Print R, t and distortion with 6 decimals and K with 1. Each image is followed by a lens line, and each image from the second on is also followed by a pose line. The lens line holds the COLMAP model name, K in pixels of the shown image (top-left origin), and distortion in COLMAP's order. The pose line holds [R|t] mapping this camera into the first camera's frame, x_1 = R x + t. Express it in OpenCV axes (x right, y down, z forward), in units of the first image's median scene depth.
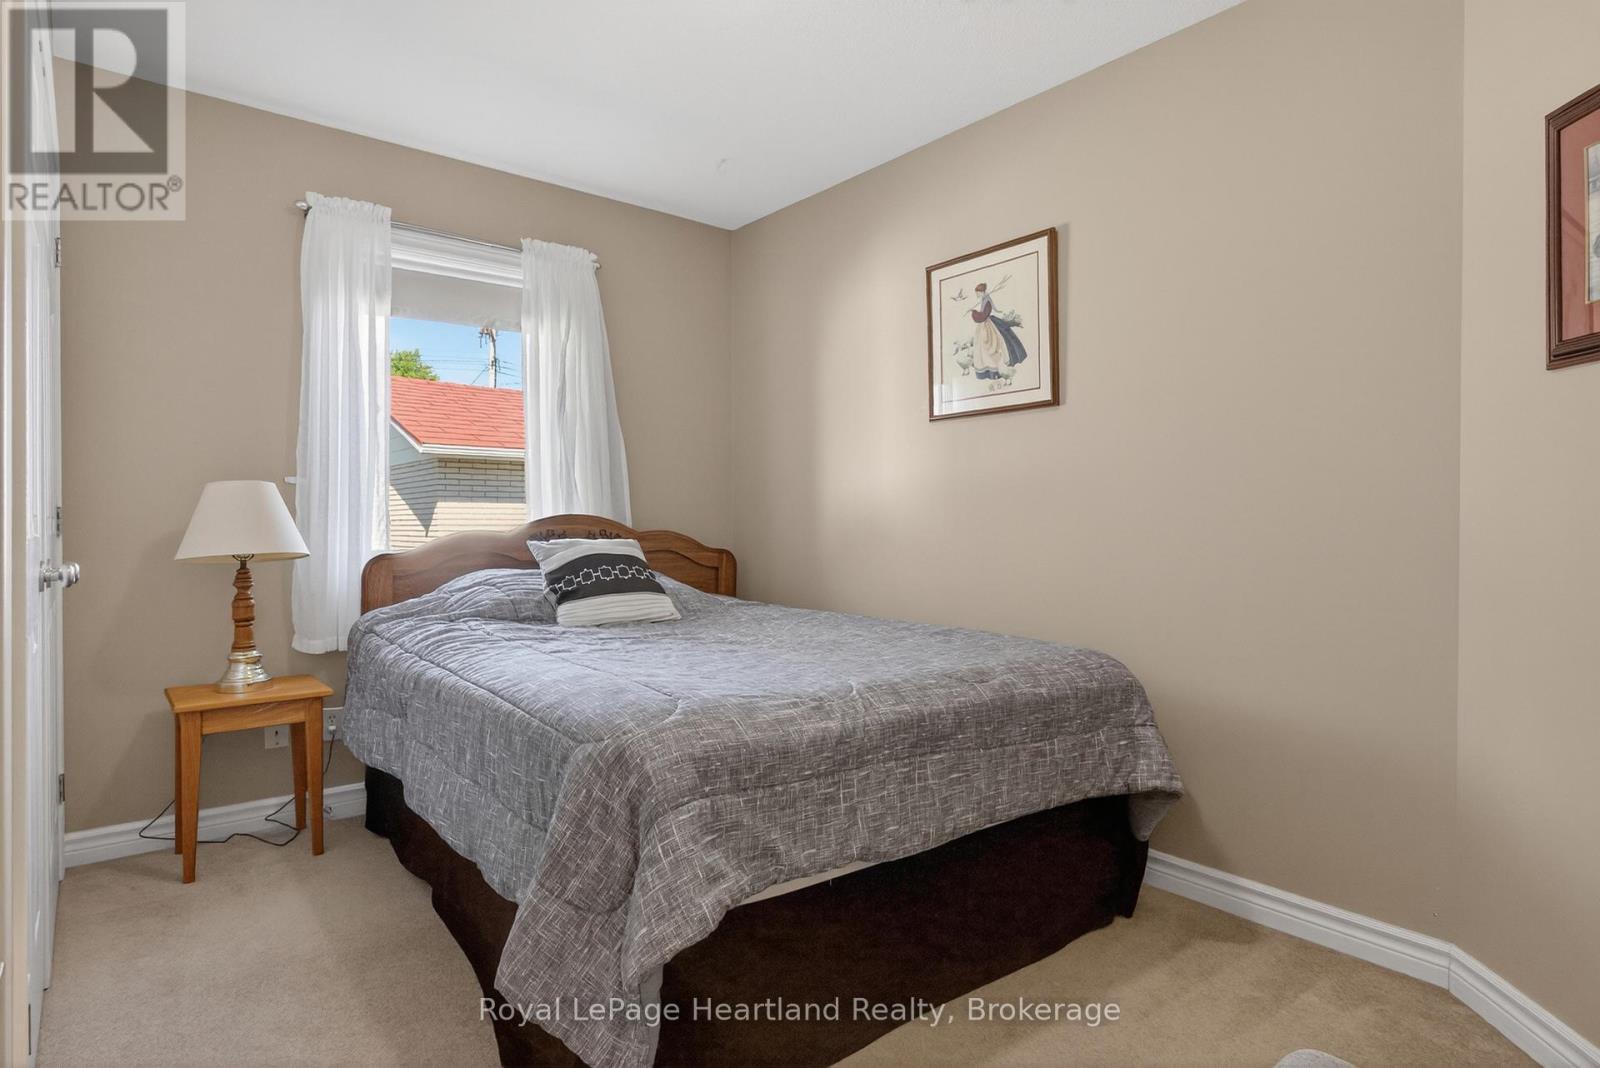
lens RADIAL K [[849.4, 0, 801.7], [0, 849.4, 516.9], [0, 0, 1]] dist [0.001903, 0.000191]
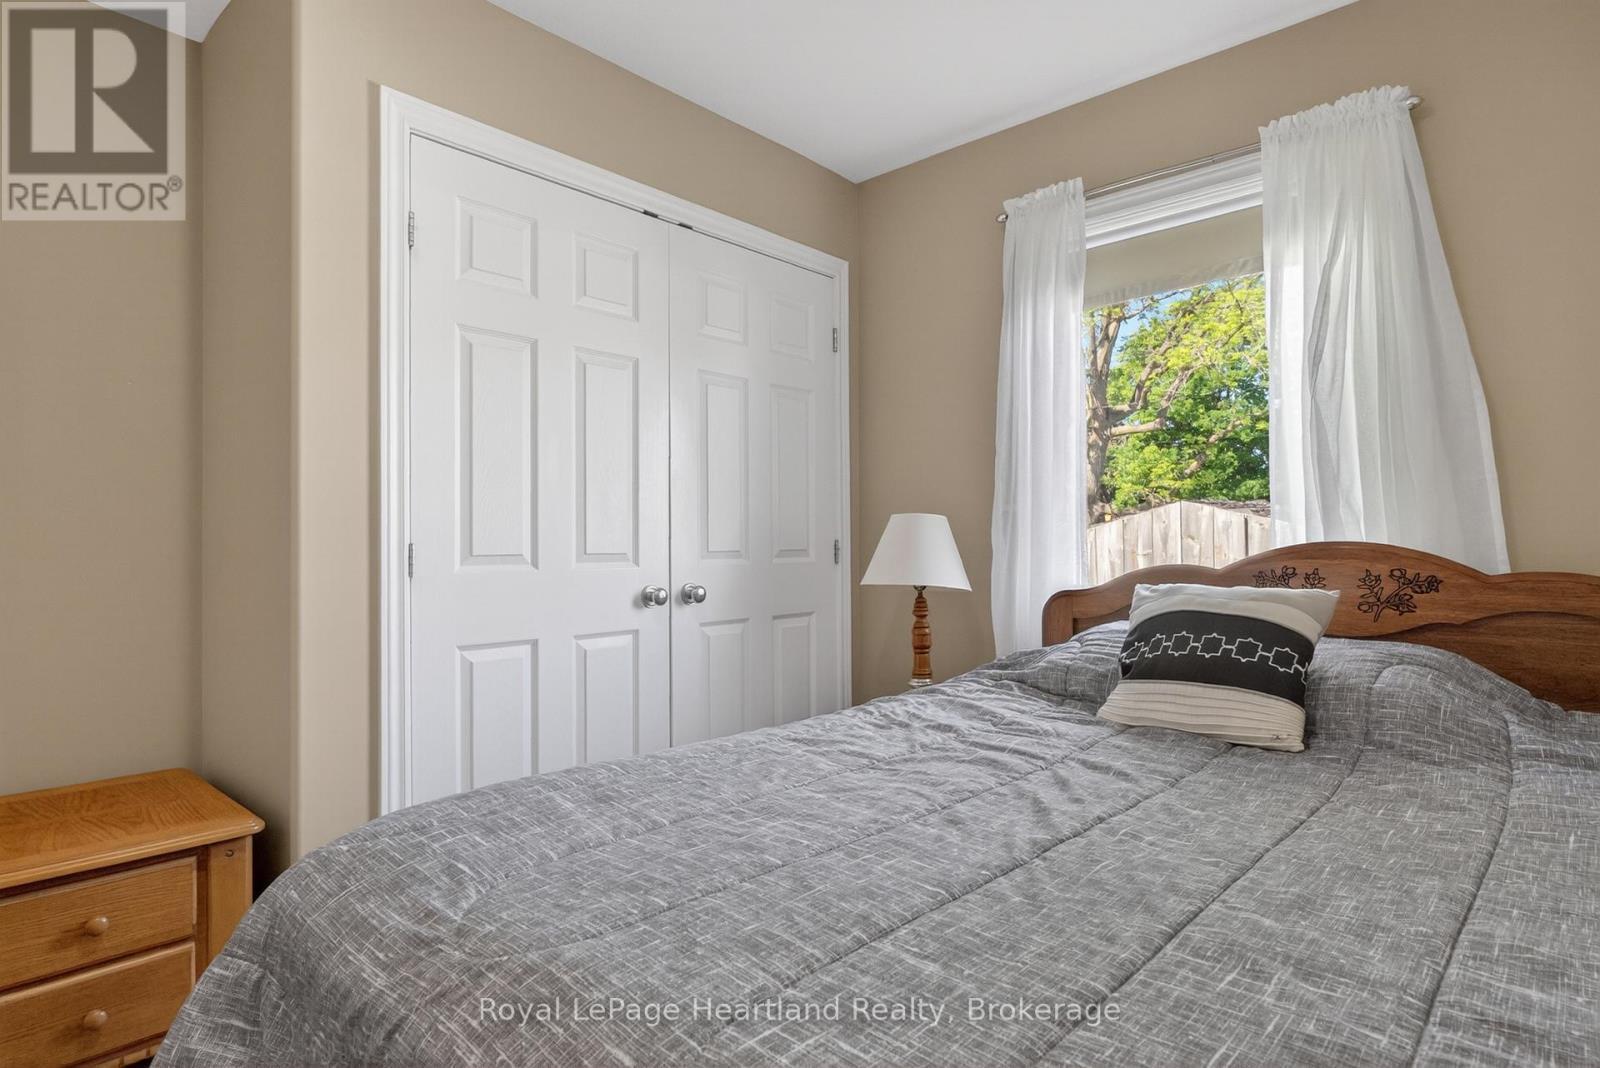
lens RADIAL K [[849.4, 0, 801.7], [0, 849.4, 516.9], [0, 0, 1]] dist [0.001903, 0.000191]
pose [[0.133688, -0.030719, -0.990547, 0.312102], [0.012691, 0.999491, -0.029283, -0.008770], [0.990942, -0.008656, 0.134010, 0.623517]]
